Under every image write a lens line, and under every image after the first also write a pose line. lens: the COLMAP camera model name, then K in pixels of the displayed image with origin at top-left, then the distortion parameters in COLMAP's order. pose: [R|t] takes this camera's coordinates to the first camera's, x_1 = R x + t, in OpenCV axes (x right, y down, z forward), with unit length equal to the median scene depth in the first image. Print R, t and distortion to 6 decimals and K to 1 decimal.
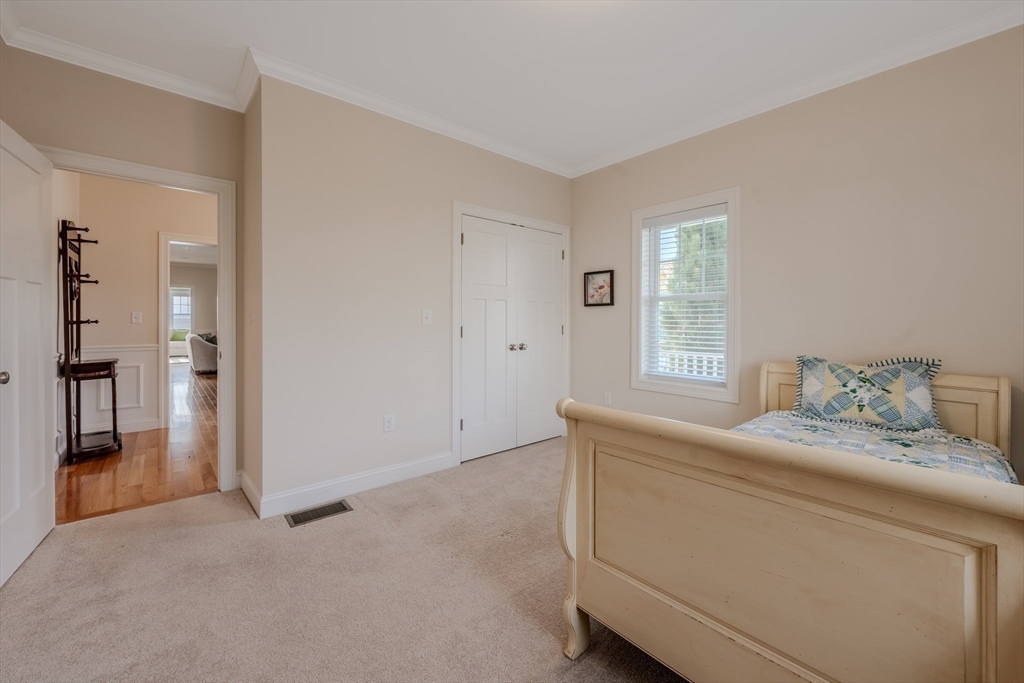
lens RADIAL K [[408.5, 0, 510.7], [0, 408.5, 328.8], [0, 0, 1]] dist [-0.000738, -0.000058]
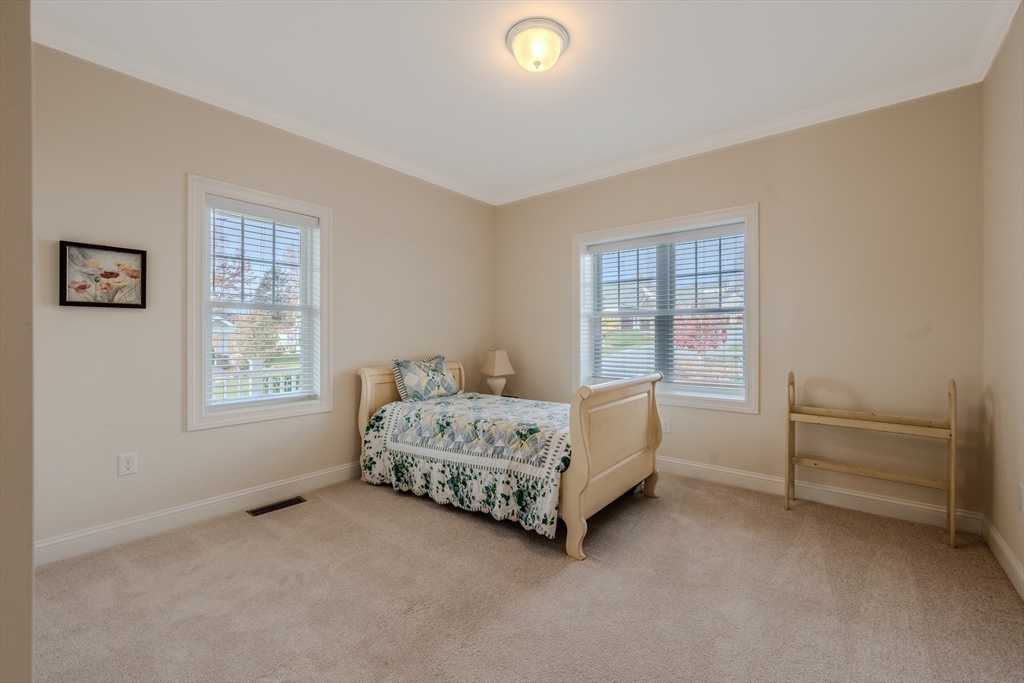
lens RADIAL K [[422.8, 0, 512.0], [0, 422.8, 341.5], [0, 0, 1]] dist [0.000353, -0.000088]
pose [[-0.177503, -0.014664, 0.984011, -0.483966], [0.019060, 0.999650, 0.018335, -0.007990], [-0.983936, 0.022009, -0.177161, 0.568951]]
